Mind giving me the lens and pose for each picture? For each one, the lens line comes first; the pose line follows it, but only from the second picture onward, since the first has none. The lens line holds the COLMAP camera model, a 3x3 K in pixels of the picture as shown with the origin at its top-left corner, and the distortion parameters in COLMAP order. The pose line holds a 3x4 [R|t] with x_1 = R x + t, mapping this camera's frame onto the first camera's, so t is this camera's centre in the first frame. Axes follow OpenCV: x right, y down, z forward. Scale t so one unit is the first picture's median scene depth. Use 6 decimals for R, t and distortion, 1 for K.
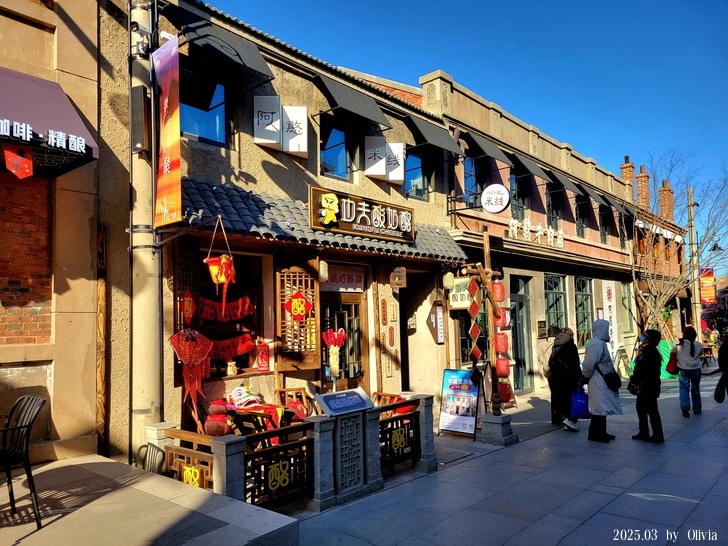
lens RADIAL K [[550.5, 0, 364.3], [0, 550.5, 274.8], [0, 0, 1]] dist [0.042974, -0.009950]
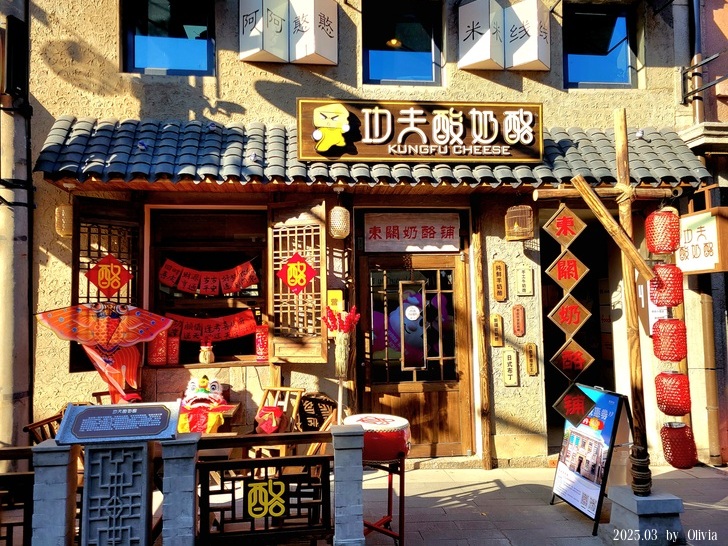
lens RADIAL K [[550.5, 0, 363.3], [0, 550.5, 272.8], [0, 0, 1]] dist [0.042974, -0.009950]
pose [[0.725648, -0.030433, -0.687393, 0.416921], [0.052978, 0.998527, 0.011718, 0.050392], [0.686023, -0.044920, 0.726191, 0.523513]]
